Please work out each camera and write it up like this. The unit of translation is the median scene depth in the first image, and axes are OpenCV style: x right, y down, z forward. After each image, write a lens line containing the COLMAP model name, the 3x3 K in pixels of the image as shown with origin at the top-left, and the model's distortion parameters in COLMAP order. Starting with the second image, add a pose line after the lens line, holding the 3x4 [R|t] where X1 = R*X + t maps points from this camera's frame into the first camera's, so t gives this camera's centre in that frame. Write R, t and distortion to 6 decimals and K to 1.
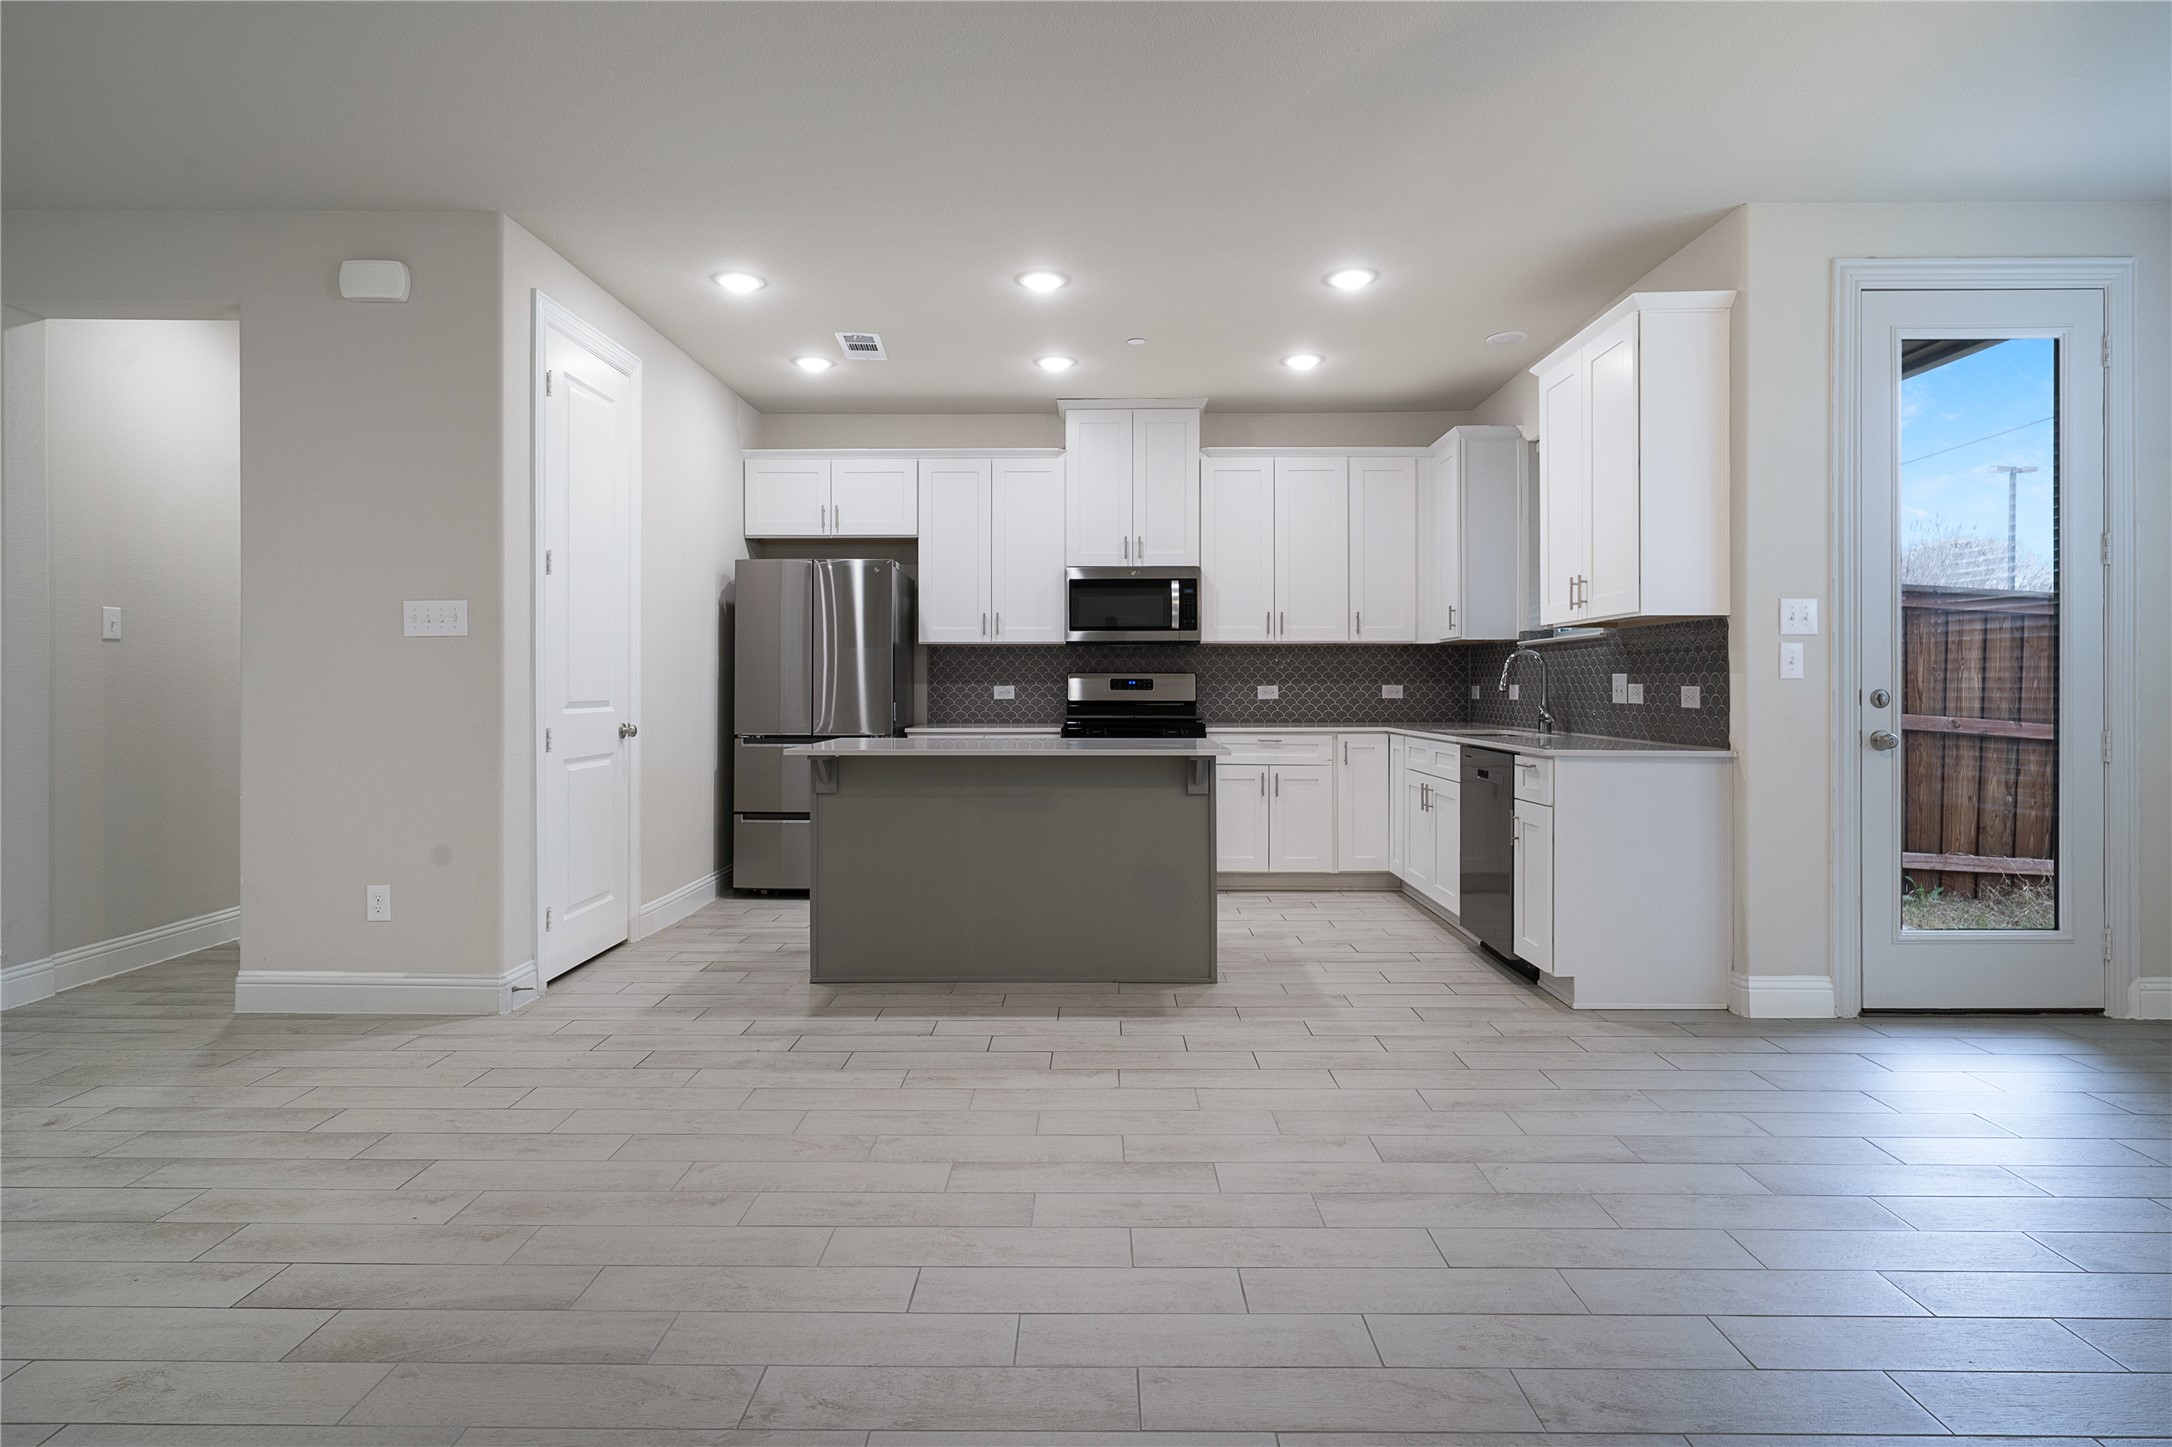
lens RADIAL K [[1111.5, 0, 1088.5], [0, 1111.5, 680.4], [0, 0, 1]] dist [0.002514, -0.000076]
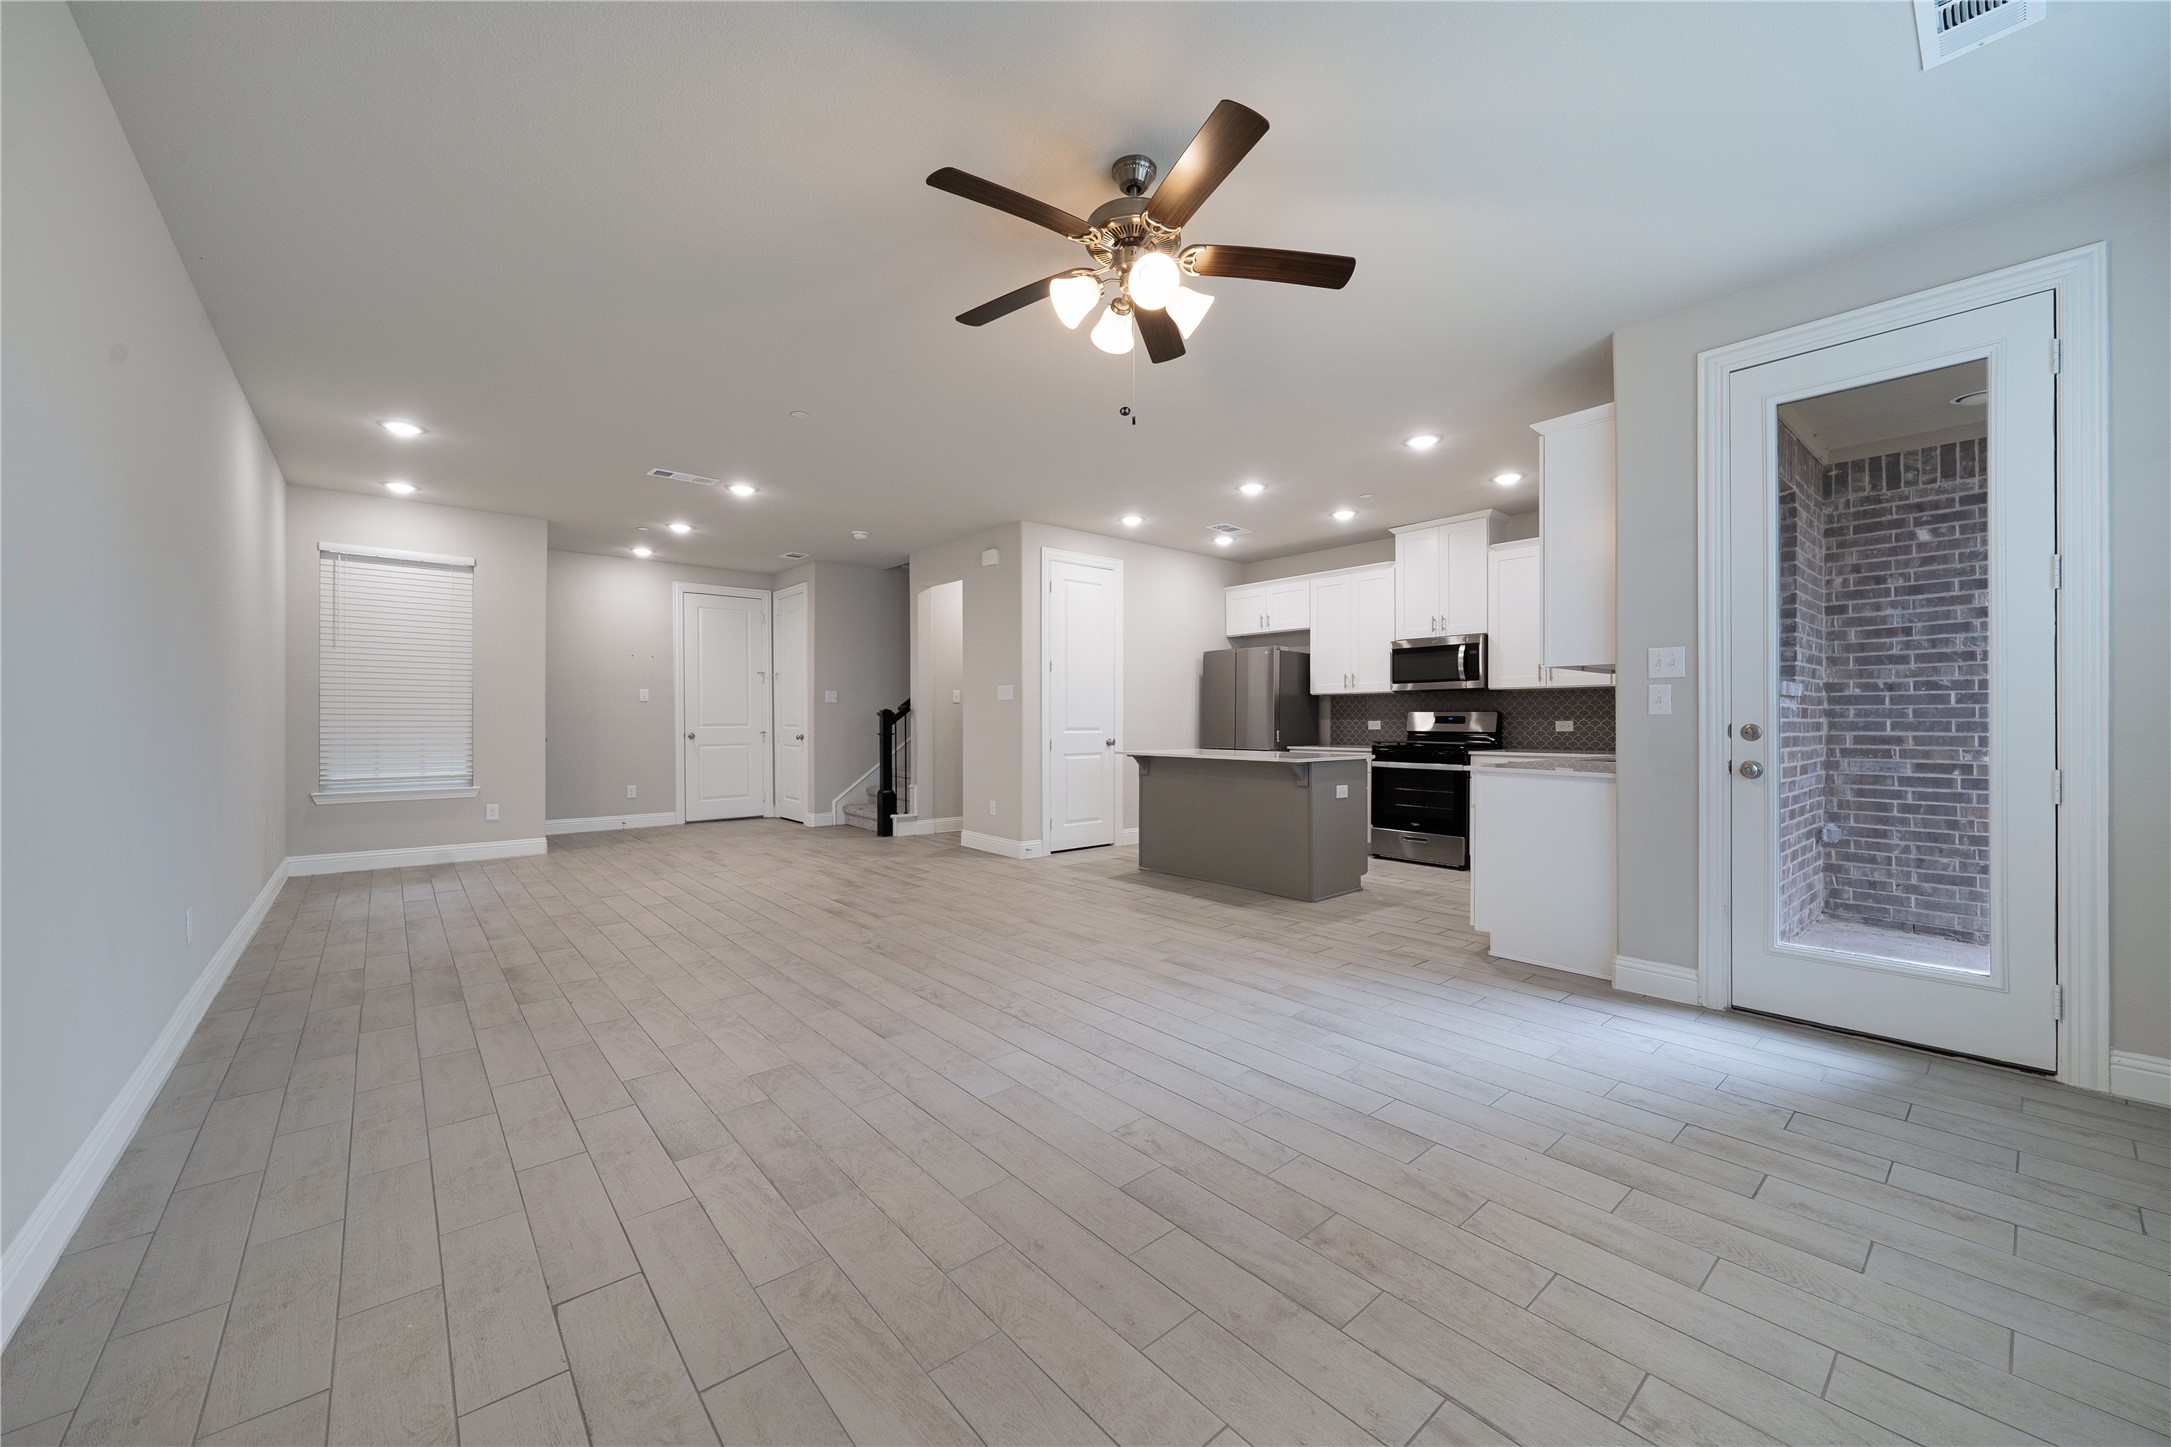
lens RADIAL K [[817.9, 0, 1091.6], [0, 817.9, 719.8], [0, 0, 1]] dist [0.000534, 0.000059]
pose [[0.662725, -0.000388, -0.748863, 0.533573], [0.002934, 0.999994, 0.002079, 0.000039], [0.748857, -0.003575, 0.662721, -0.025427]]
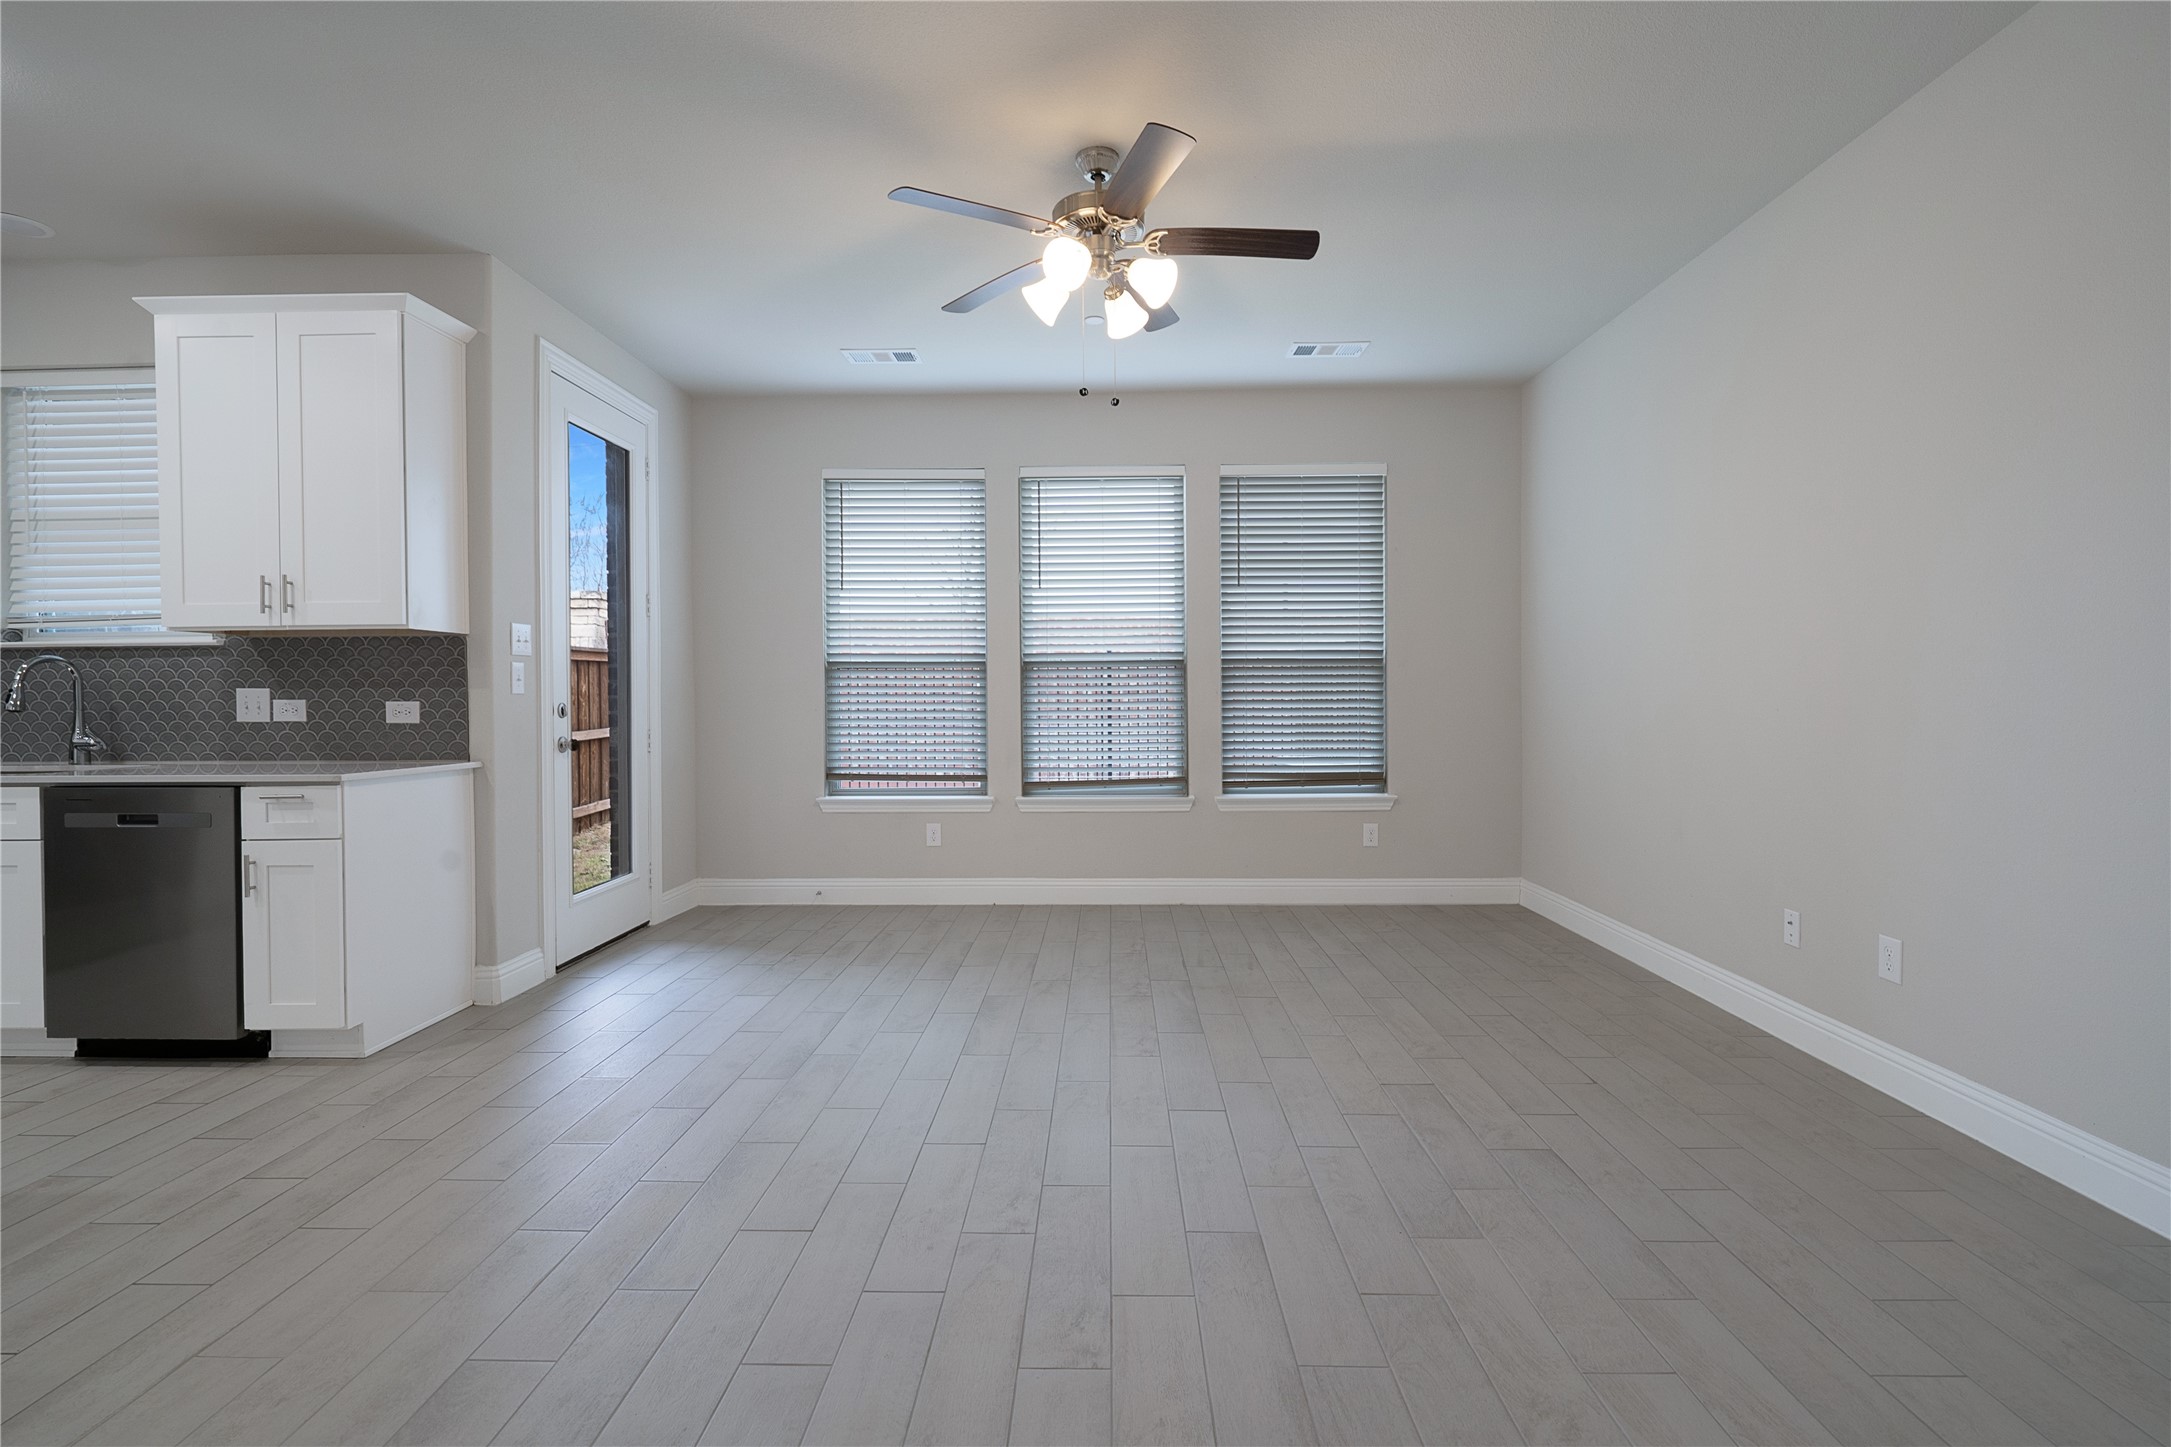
lens RADIAL K [[976.3, 0, 1085.8], [0, 976.3, 708.5], [0, 0, 1]] dist [-0.000867, 0.000047]
pose [[0.012108, -0.012631, 0.999847, -0.214050], [0.001568, 0.999919, 0.012613, 0.000921], [-0.999925, 0.001415, 0.012126, 0.246191]]
